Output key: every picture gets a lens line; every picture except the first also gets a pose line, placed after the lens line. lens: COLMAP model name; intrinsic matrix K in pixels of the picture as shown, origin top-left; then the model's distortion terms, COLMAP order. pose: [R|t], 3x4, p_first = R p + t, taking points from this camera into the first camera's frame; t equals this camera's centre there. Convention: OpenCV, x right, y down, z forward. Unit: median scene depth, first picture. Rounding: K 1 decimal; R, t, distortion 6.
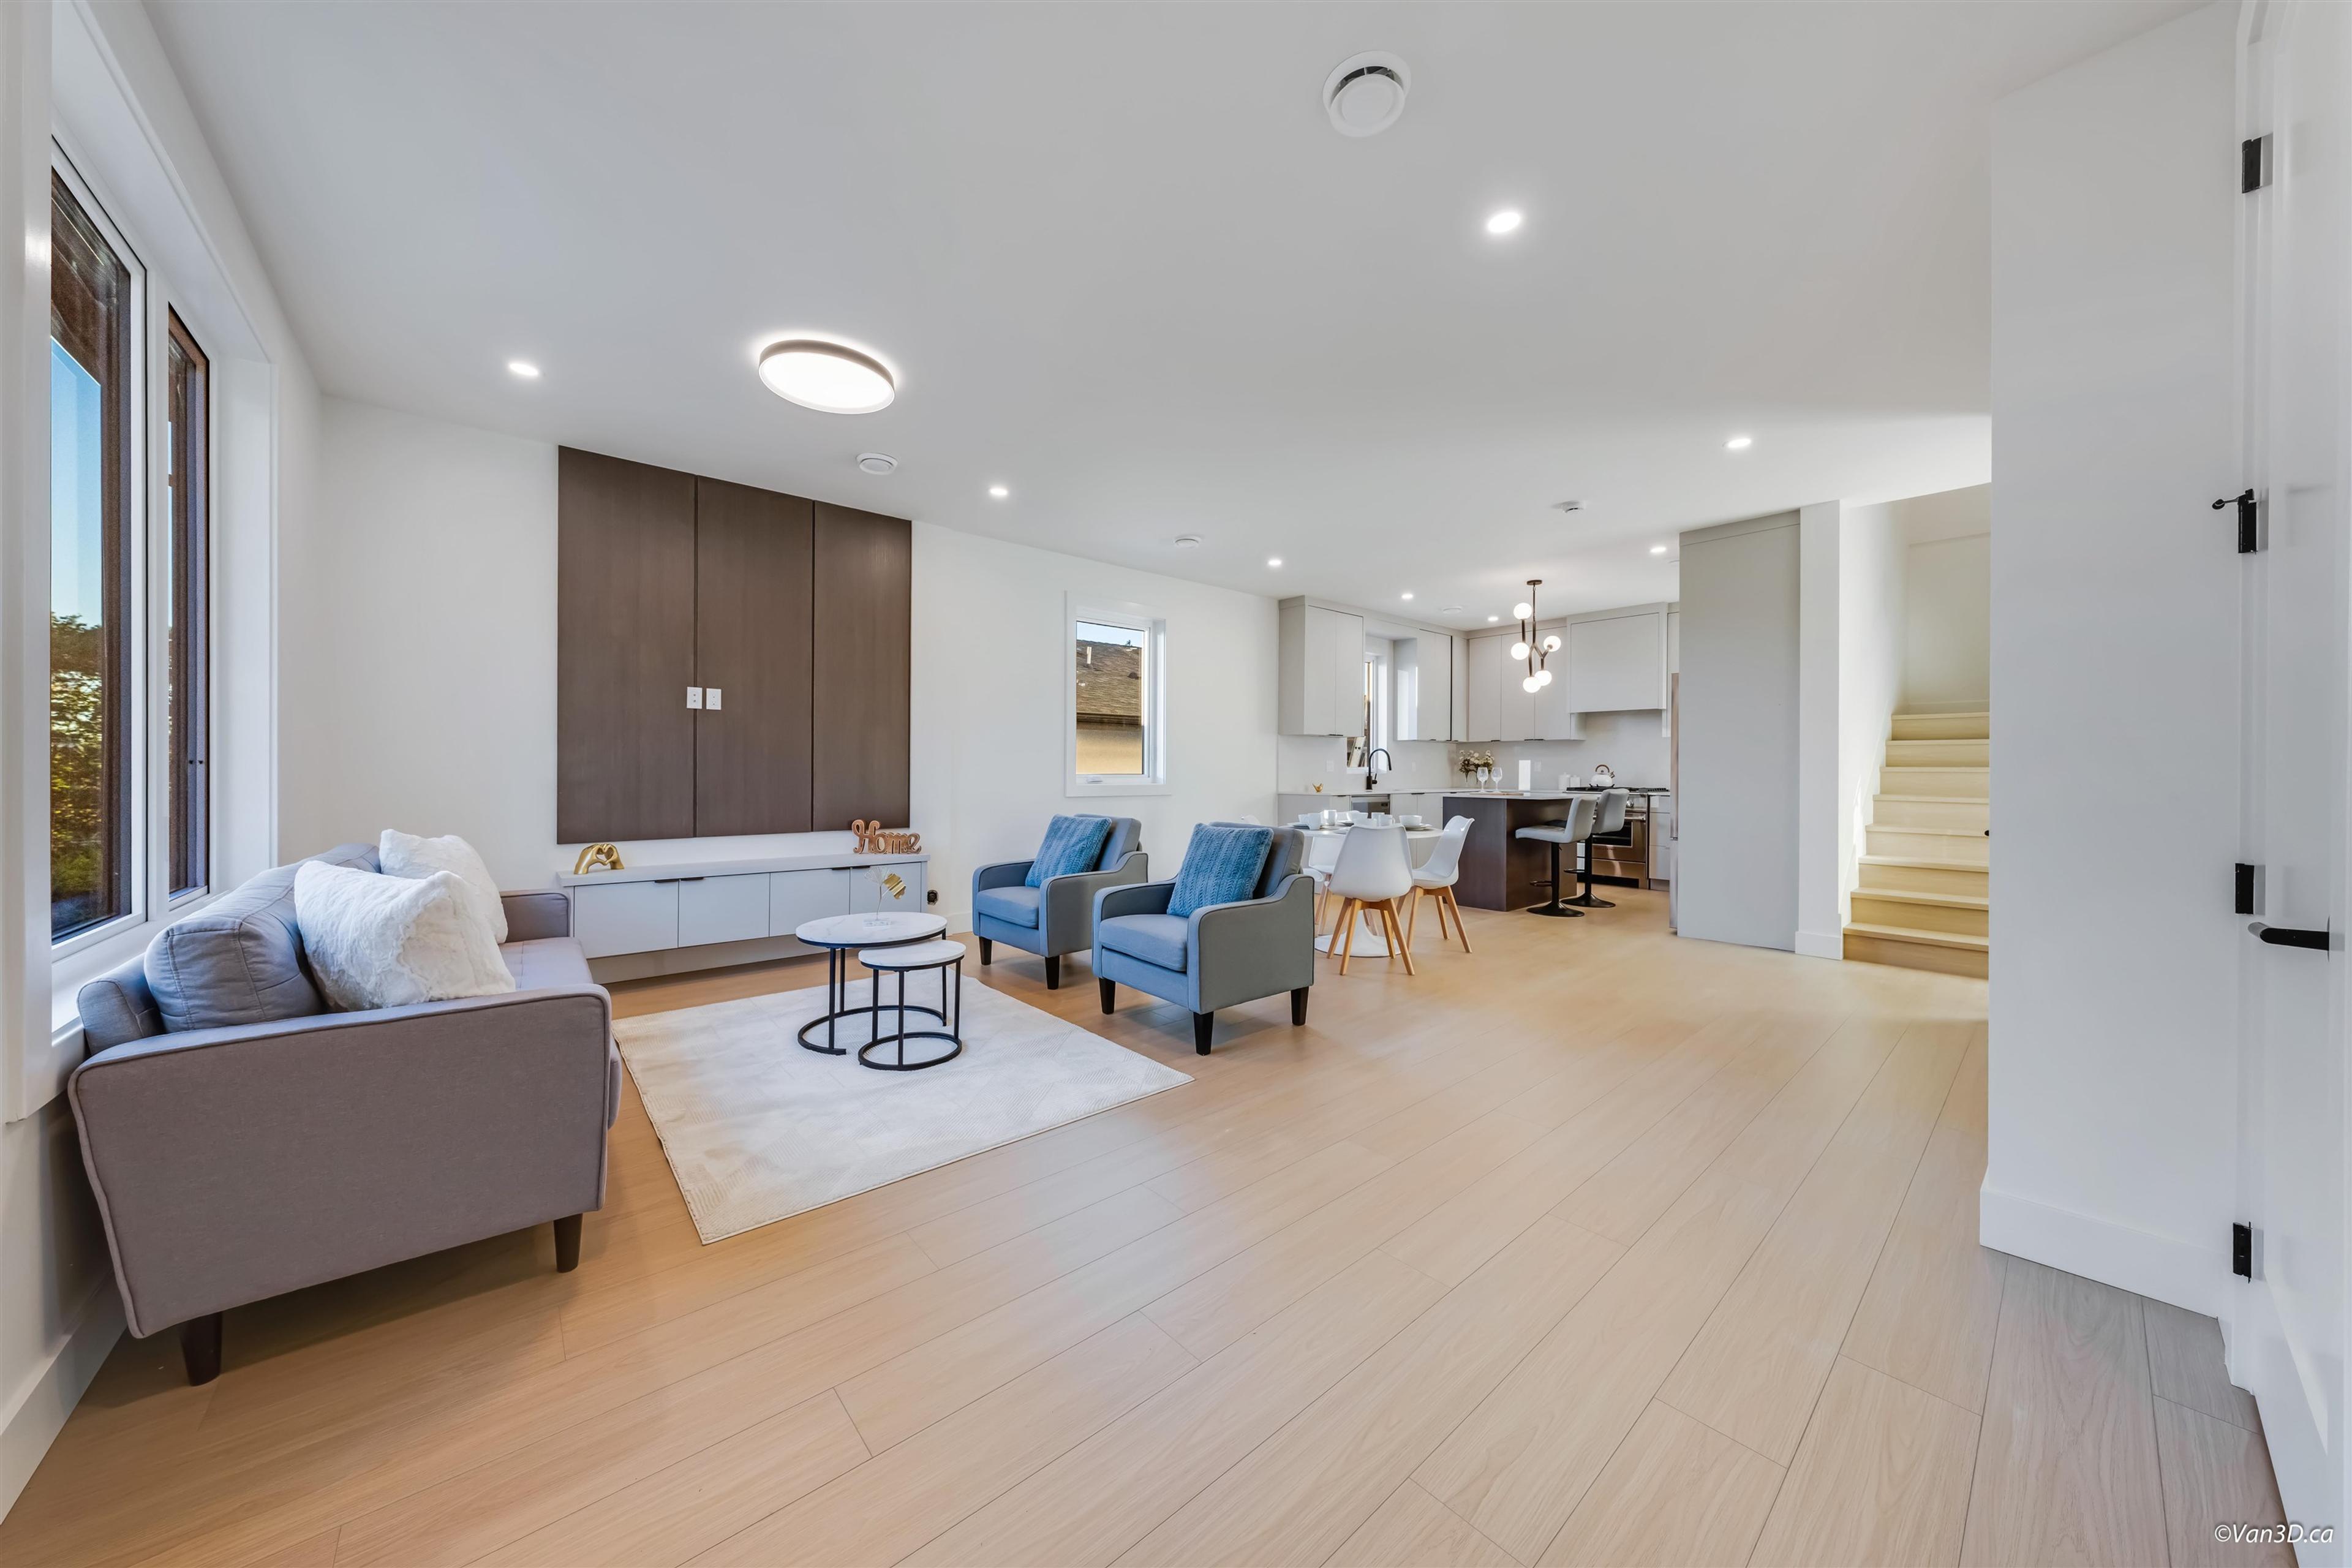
lens RADIAL K [[800.0, 0, 1169.9], [0, 800.0, 775.1], [0, 0, 1]] dist [-0.003071, 0.000033]
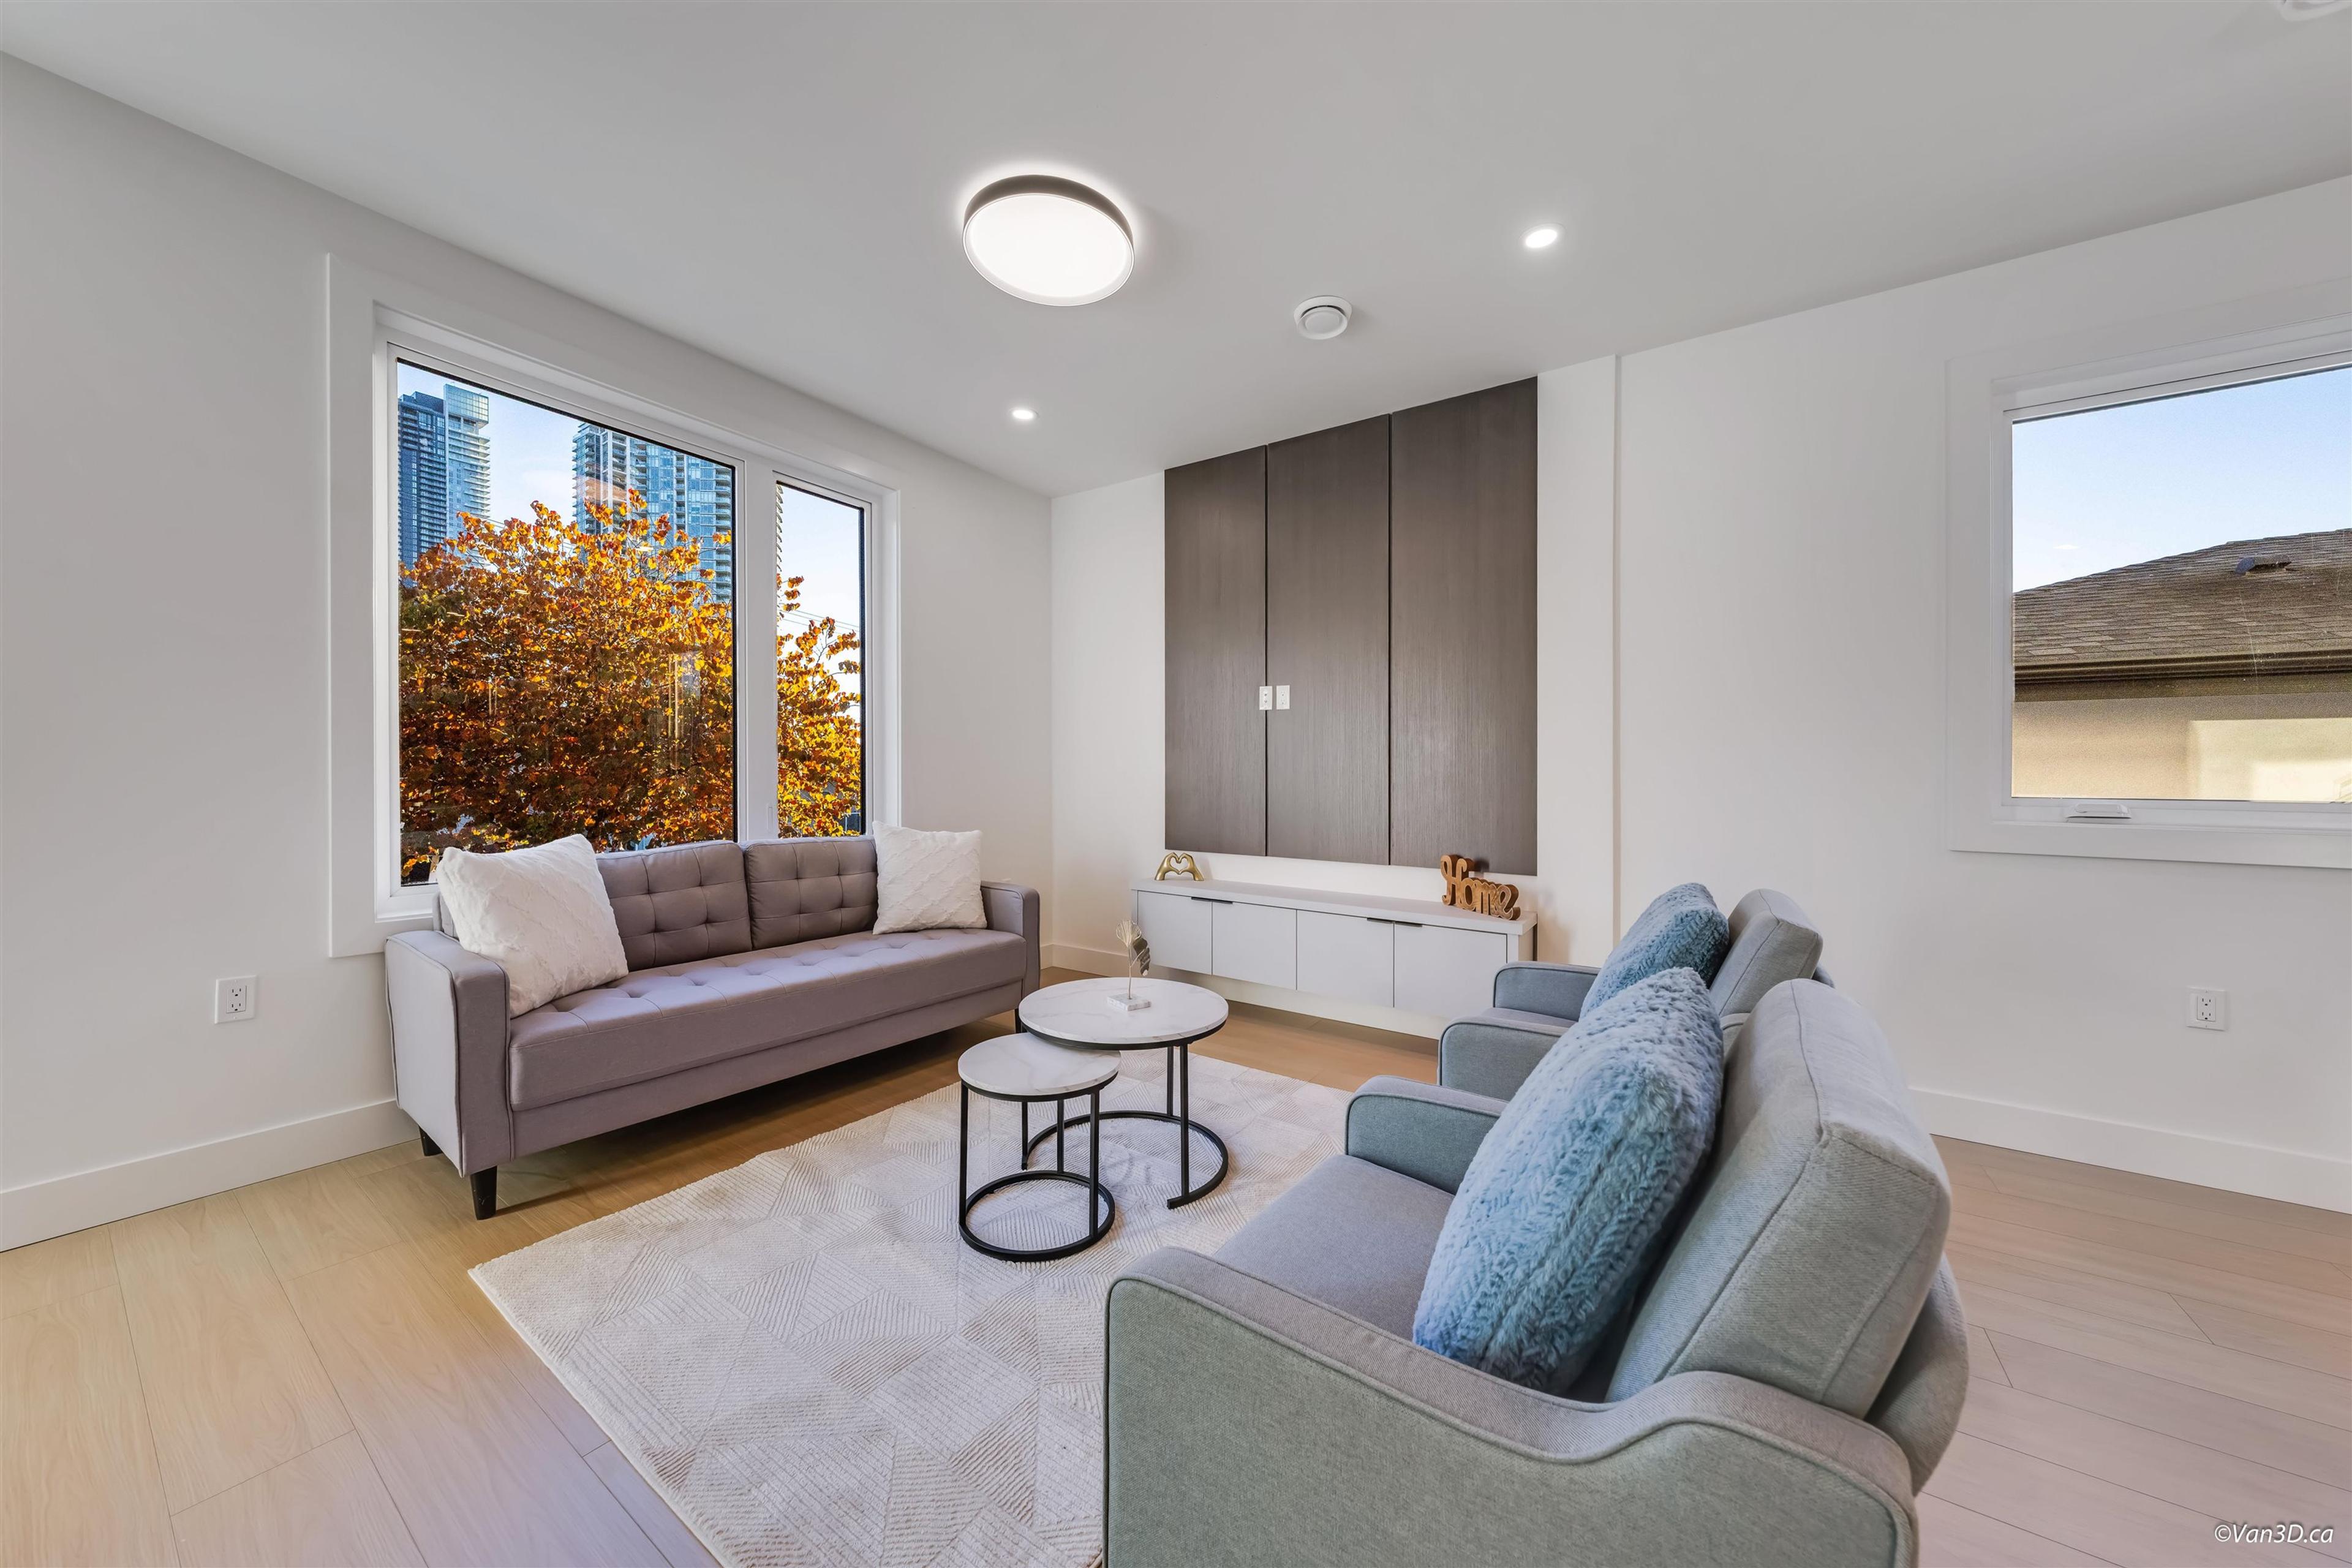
lens RADIAL K [[814.8, 0, 1153.4], [0, 814.8, 777.9], [0, 0, 1]] dist [-0.001023, -0.000146]
pose [[0.244760, -0.000967, -0.969583, 0.229176], [-0.017705, 0.999828, -0.005467, -0.001663], [0.969422, 0.018504, 0.244701, 0.618577]]
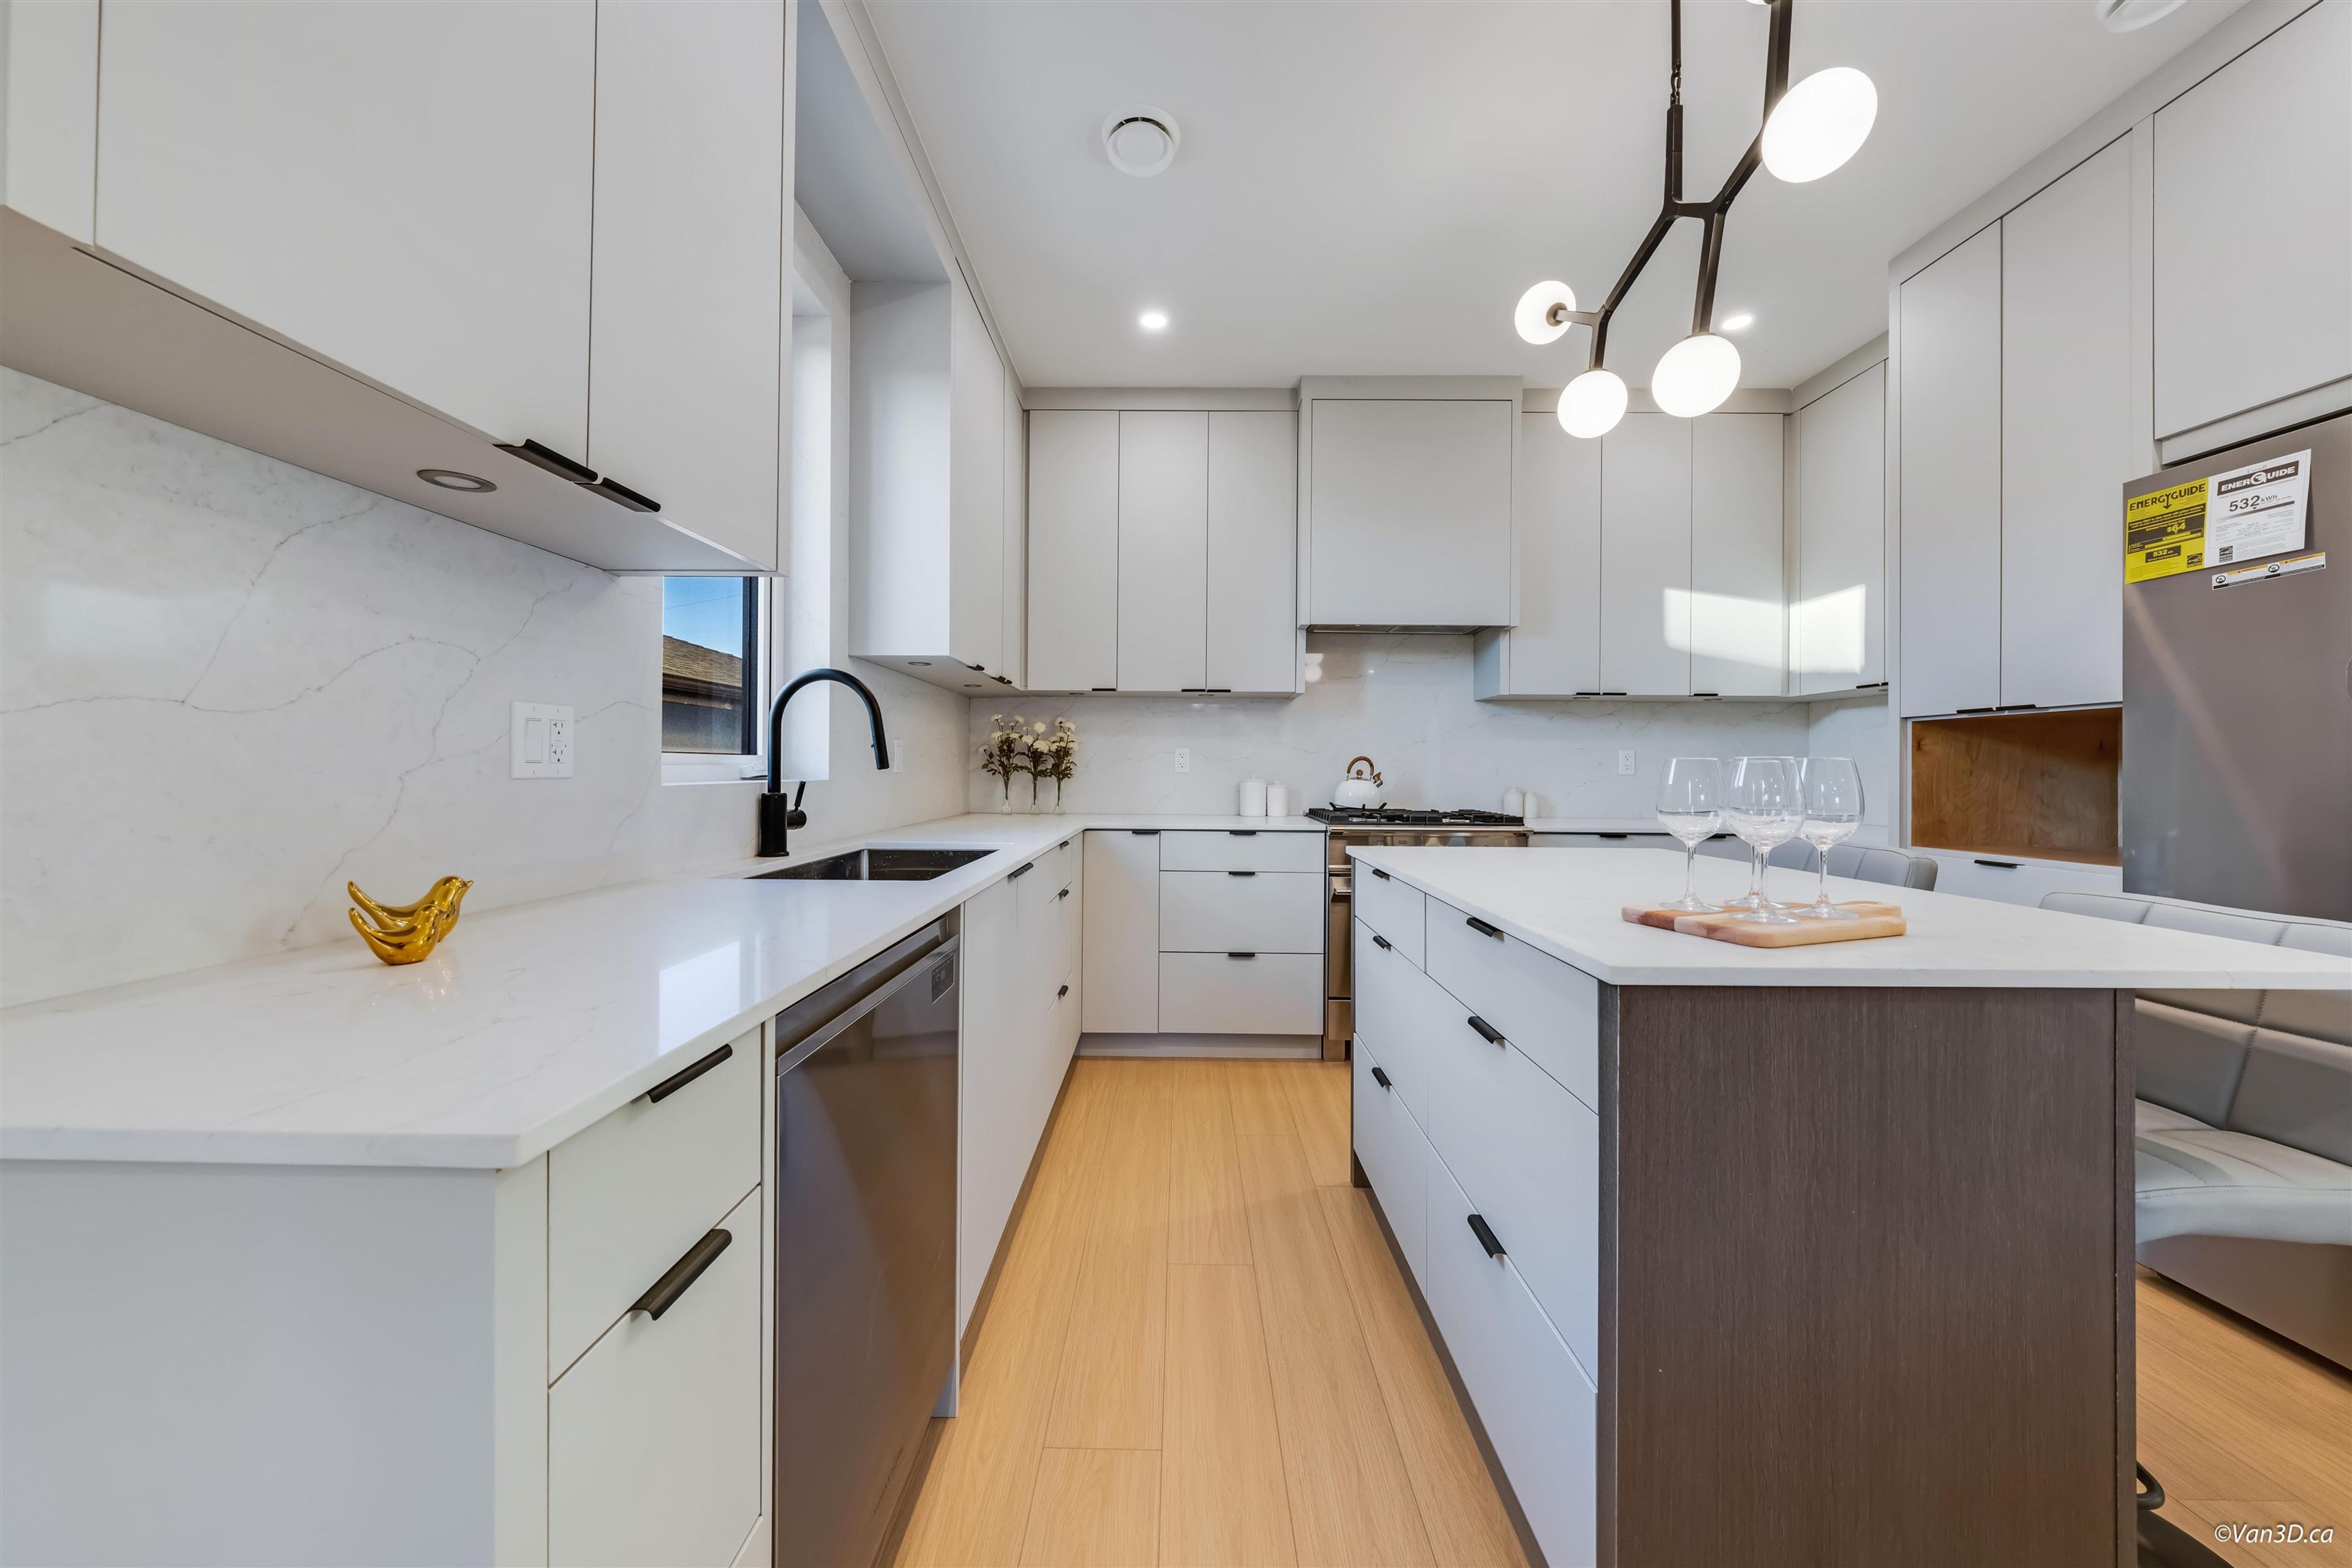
lens RADIAL K [[803.2, 0, 1180.3], [0, 803.2, 763.7], [0, 0, 1]] dist [-0.001483, -0.000147]
pose [[0.663335, 0.002419, 0.748319, 0.272503], [0.006714, 0.999935, -0.009184, -0.007163], [-0.748293, 0.011117, 0.663275, 1.327586]]
